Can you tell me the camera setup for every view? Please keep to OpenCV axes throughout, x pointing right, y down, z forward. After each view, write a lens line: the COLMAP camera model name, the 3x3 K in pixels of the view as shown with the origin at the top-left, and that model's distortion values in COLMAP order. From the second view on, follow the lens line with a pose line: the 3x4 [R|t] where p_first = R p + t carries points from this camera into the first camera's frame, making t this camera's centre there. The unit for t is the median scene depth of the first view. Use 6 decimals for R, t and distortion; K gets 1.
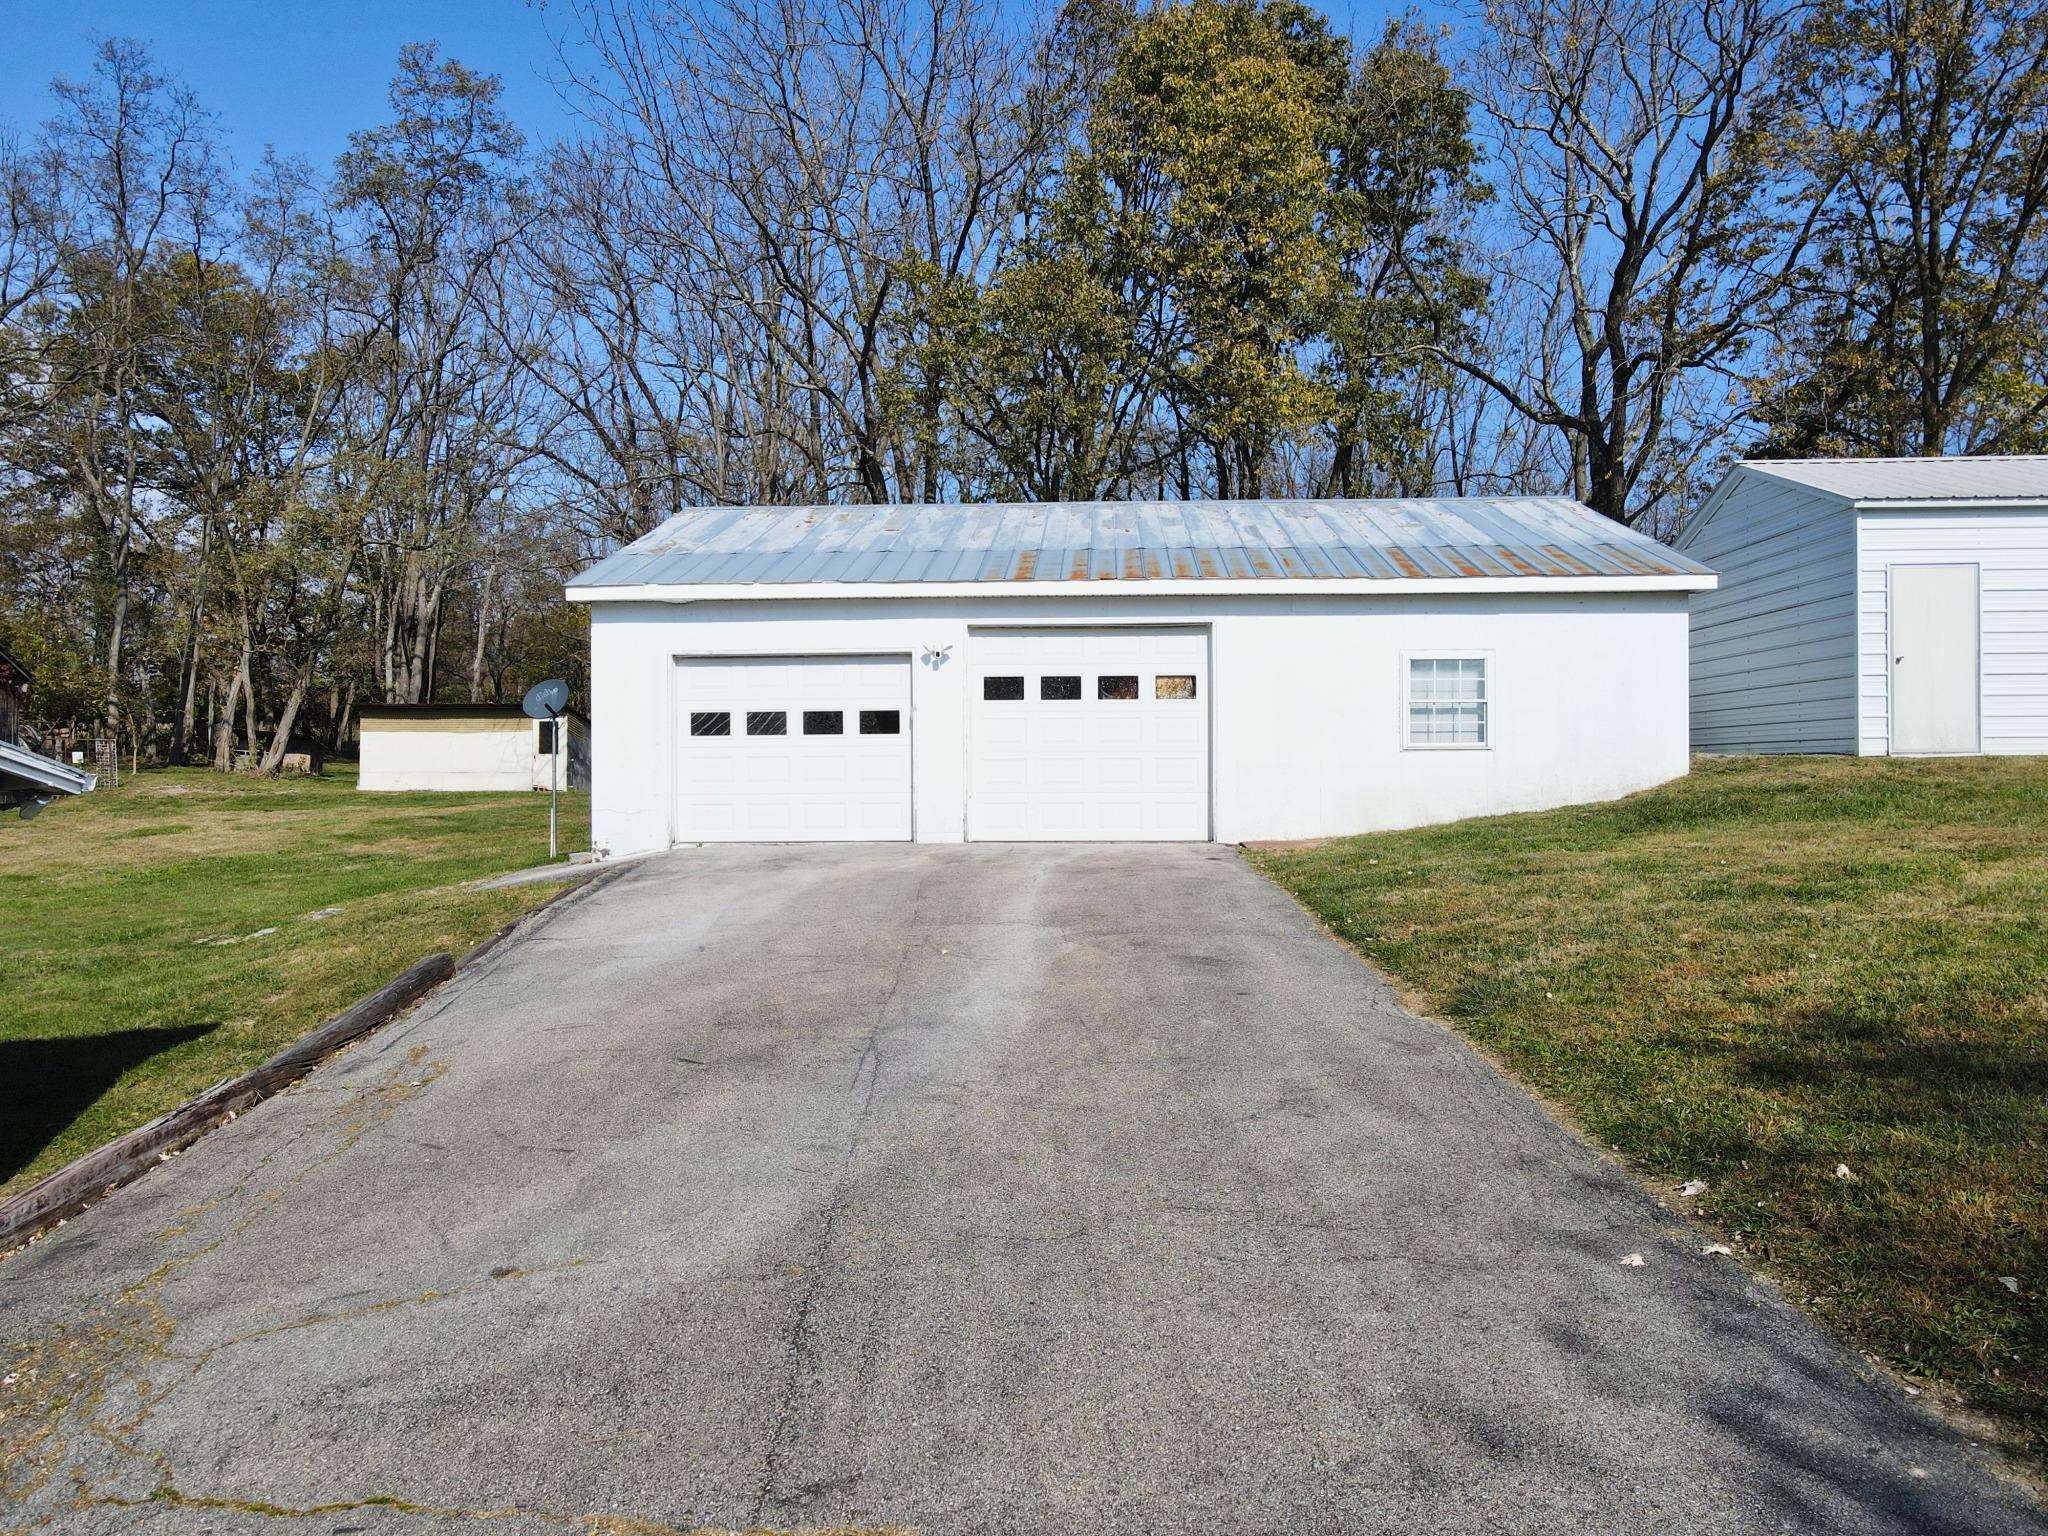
lens RADIAL K [[1496.4, 0, 1028.9], [0, 1496.4, 772.2], [0, 0, 1]] dist [0.003844, 0.013651]
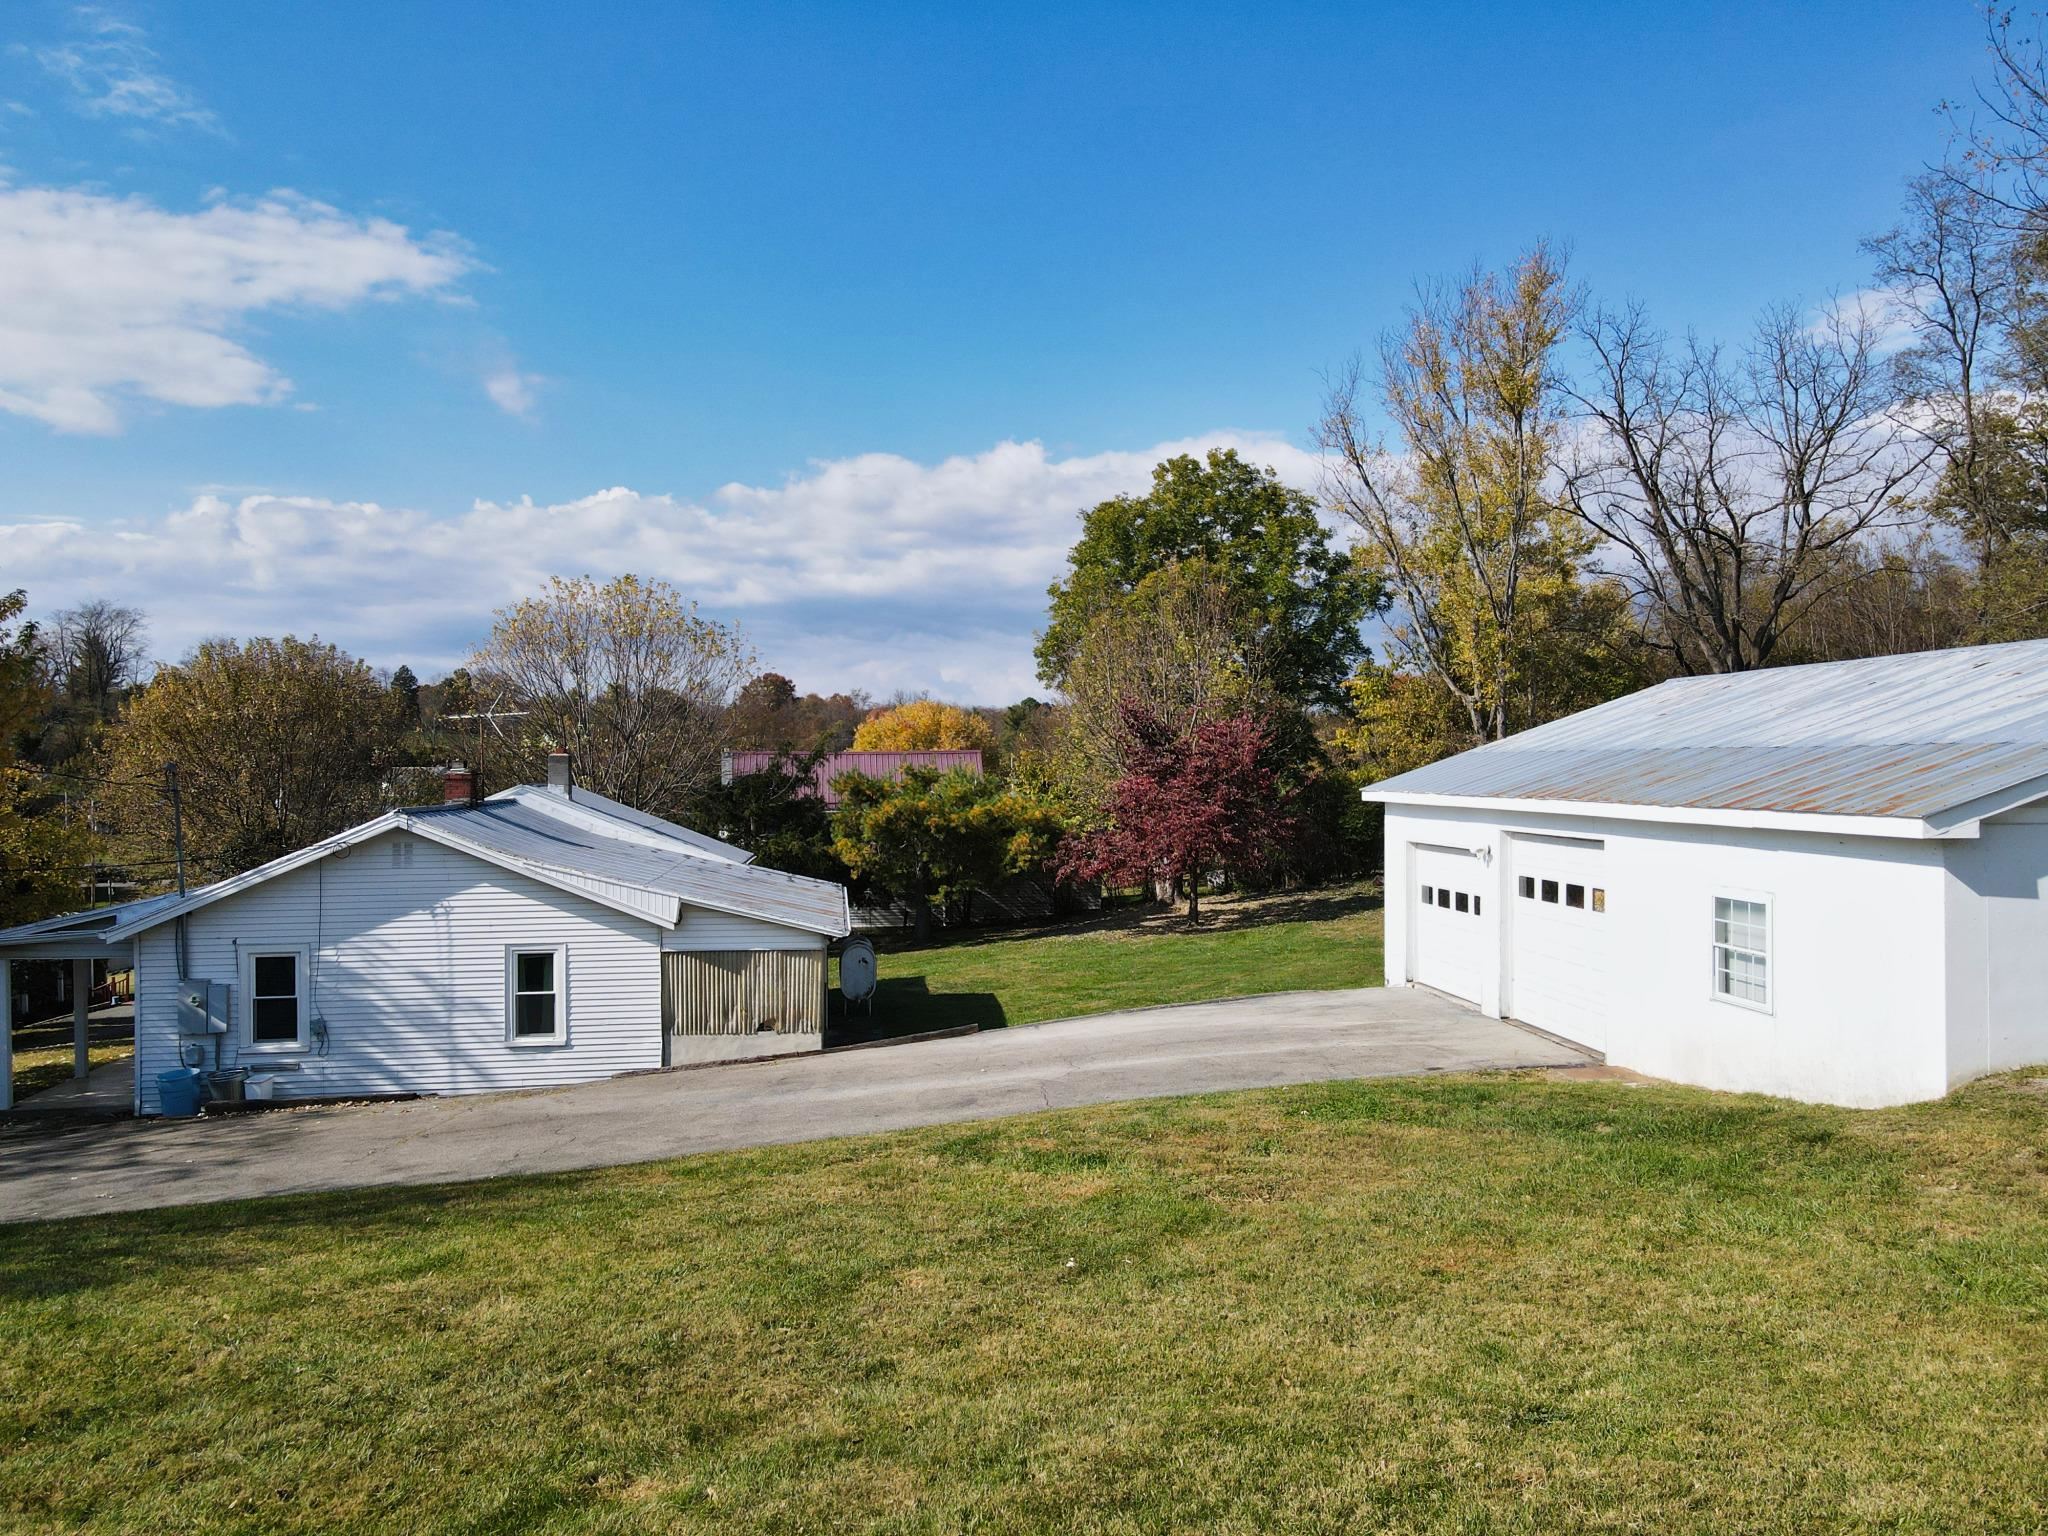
lens RADIAL K [[1496.4, 0, 1024.2], [0, 1496.4, 774.1], [0, 0, 1]] dist [0.003844, 0.013651]
pose [[0.148051, 0.011082, -0.988918, 0.382820], [-0.000401, 0.999938, 0.011145, -0.057194], [0.988980, -0.001254, 0.148046, 0.174590]]
